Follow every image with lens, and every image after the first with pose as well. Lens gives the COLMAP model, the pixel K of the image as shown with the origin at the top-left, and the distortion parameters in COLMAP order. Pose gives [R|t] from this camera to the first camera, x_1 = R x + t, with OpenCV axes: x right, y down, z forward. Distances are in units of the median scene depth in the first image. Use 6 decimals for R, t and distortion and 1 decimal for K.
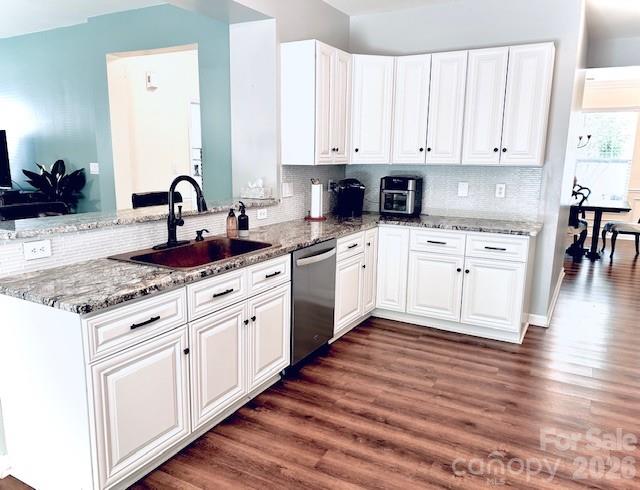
lens RADIAL K [[483.4, 0, 319.3], [0, 483.4, 248.4], [0, 0, 1]] dist [0.025599, -0.009794]
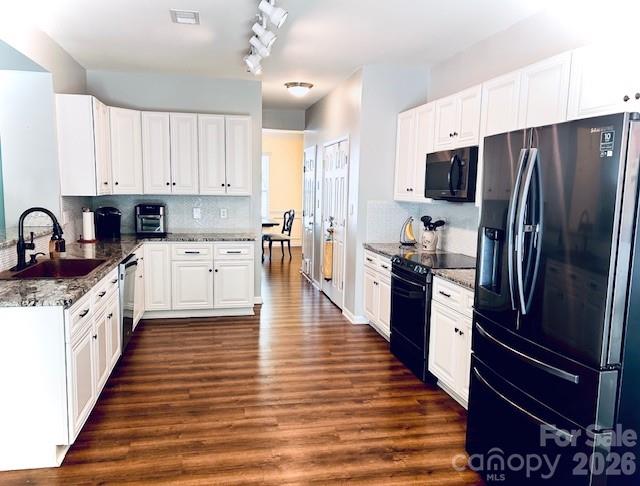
lens RADIAL K [[476.2, 0, 318.7], [0, 476.2, 242.1], [0, 0, 1]] dist [-0.005345, -0.006747]
pose [[0.749922, -0.071506, 0.657651, -0.369029], [0.112785, 0.993406, -0.020596, 0.027491], [-0.651841, 0.089619, 0.753041, -0.233925]]
